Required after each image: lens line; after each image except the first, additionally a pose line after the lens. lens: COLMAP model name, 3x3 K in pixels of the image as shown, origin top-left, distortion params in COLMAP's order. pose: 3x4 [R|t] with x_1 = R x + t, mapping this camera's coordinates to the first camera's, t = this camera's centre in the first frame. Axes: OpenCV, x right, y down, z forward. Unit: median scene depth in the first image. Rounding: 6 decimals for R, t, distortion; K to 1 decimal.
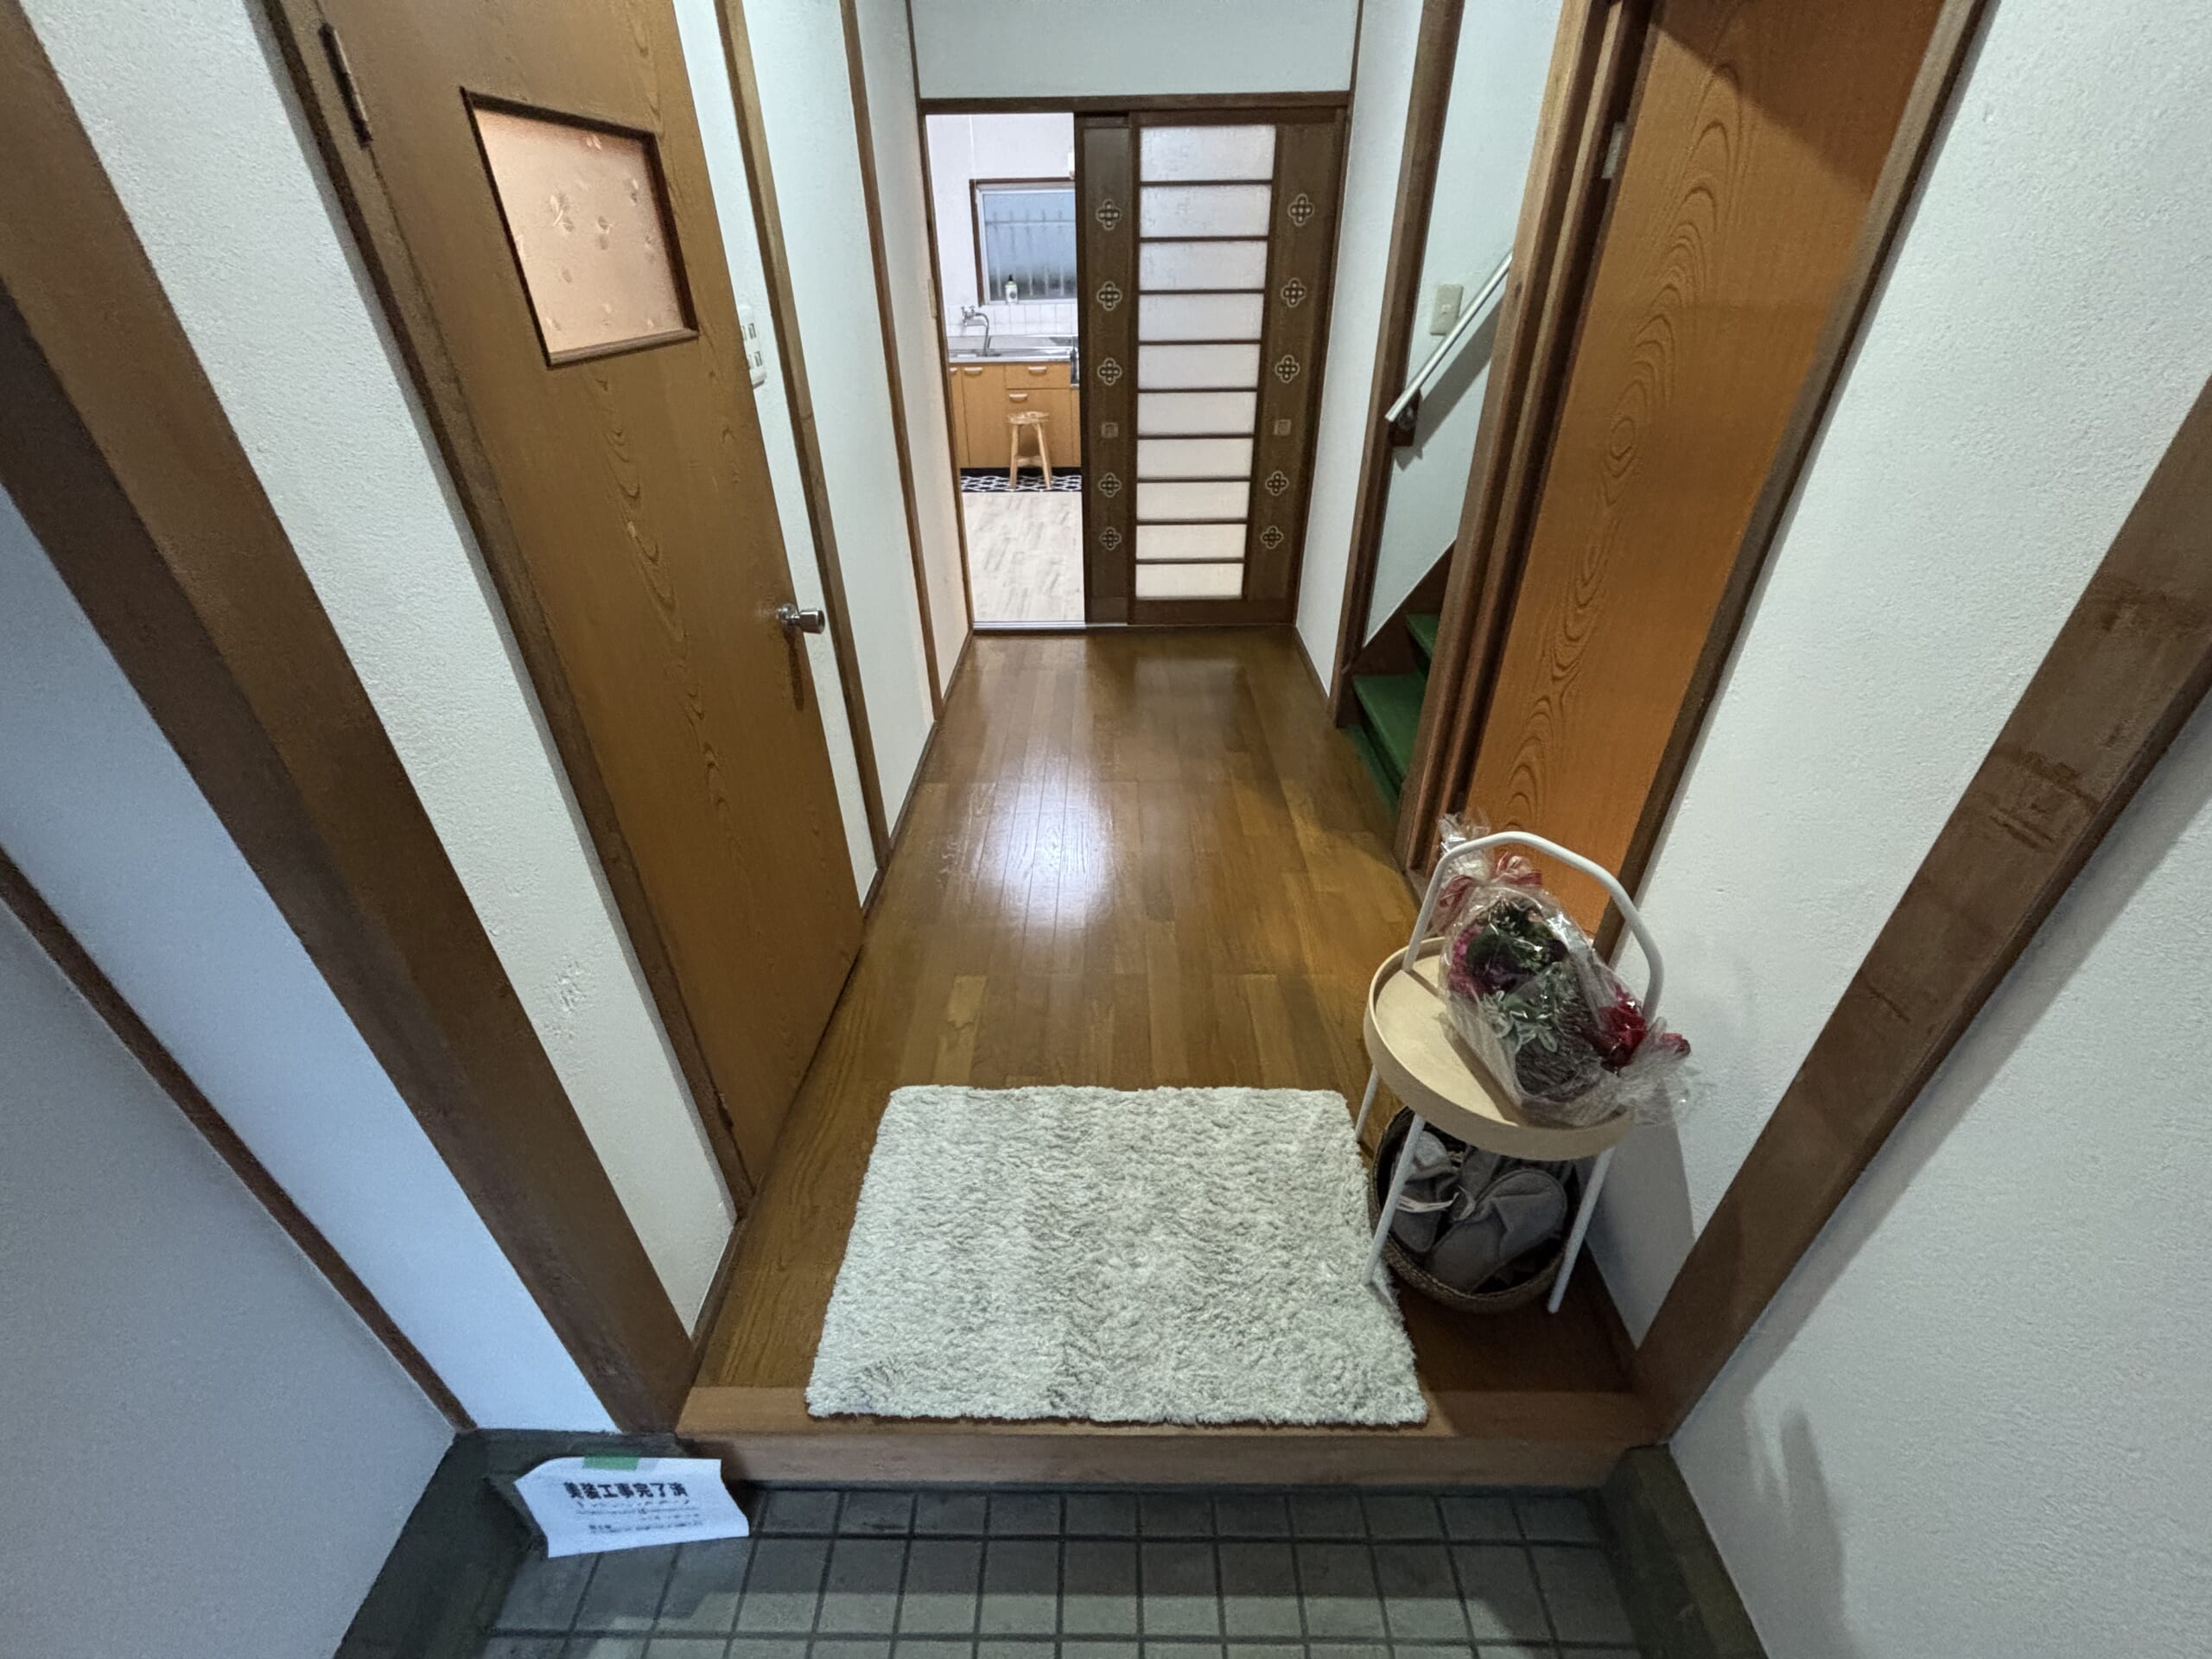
lens RADIAL K [[899.1, 0, 1107.7], [0, 899.1, 826.5], [0, 0, 1]] dist [-0.001551, -0.000884]
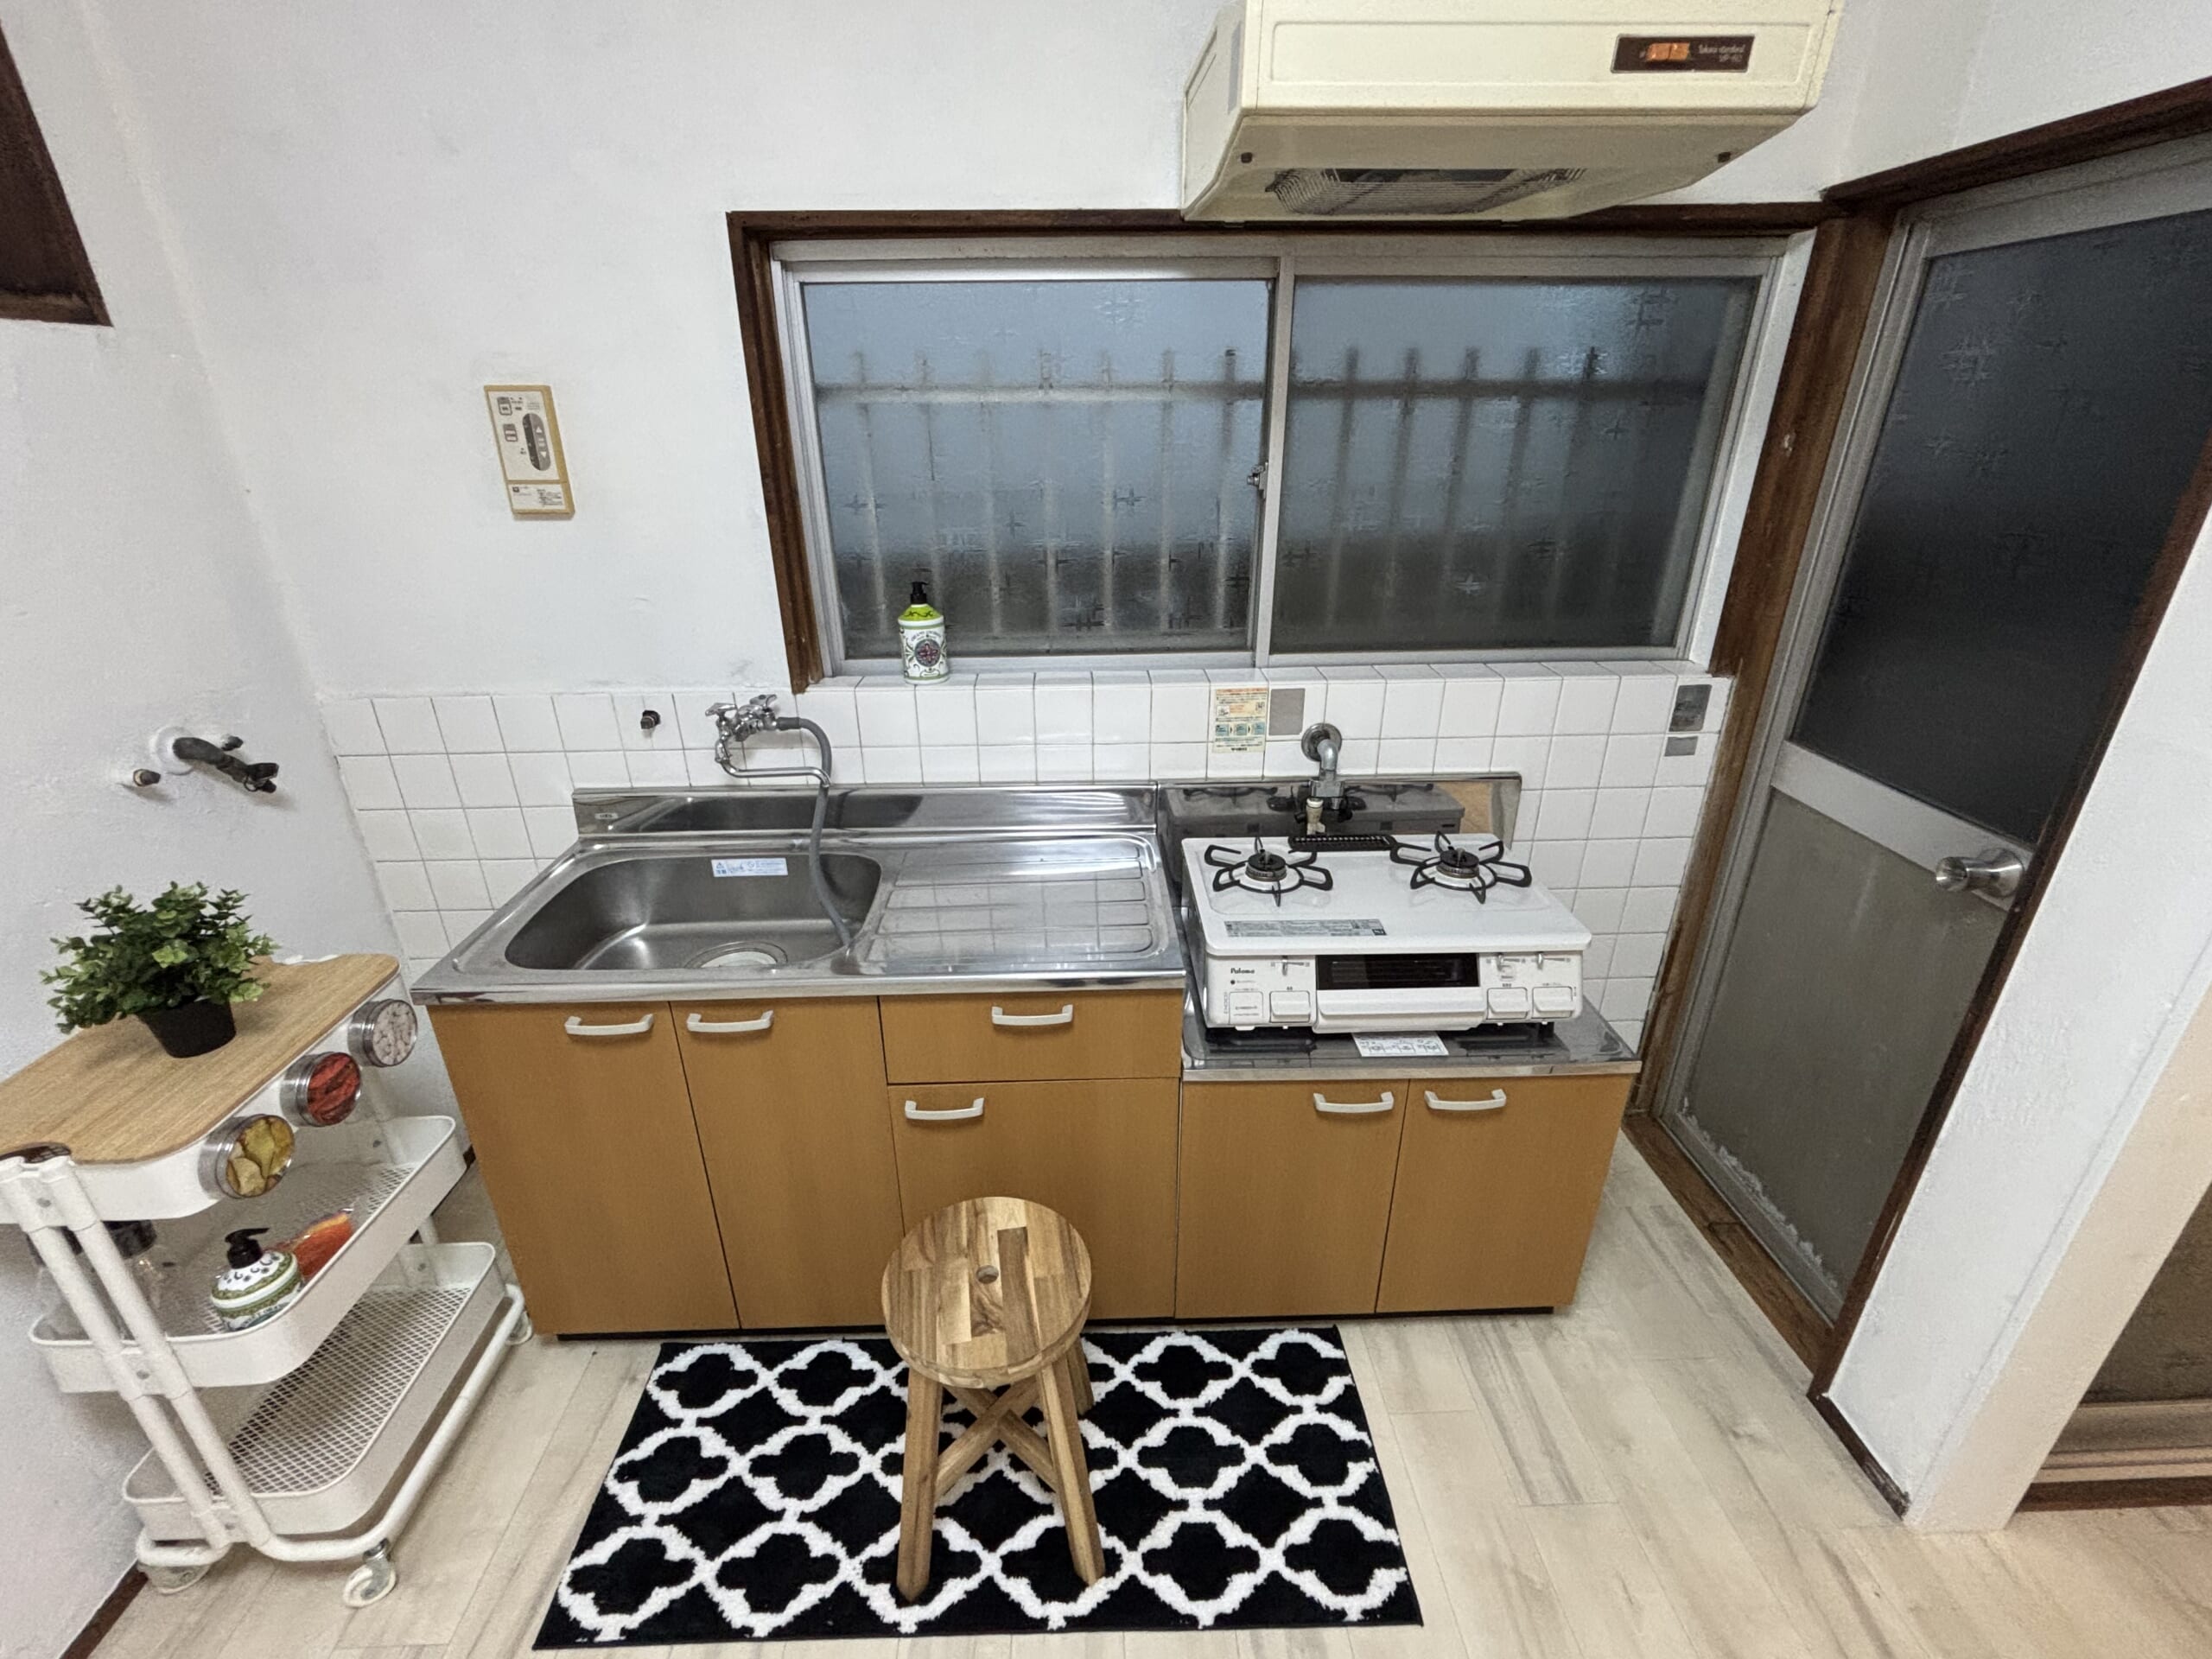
lens RADIAL K [[899.1, 0, 1099.4], [0, 899.1, 833.2], [0, 0, 1]] dist [-0.001551, -0.000884]
pose [[0.999222, -0.011749, 0.037658, -0.066553], [0.016731, 0.990726, -0.134839, -0.503218], [-0.035724, 0.135365, 0.990152, 0.749740]]
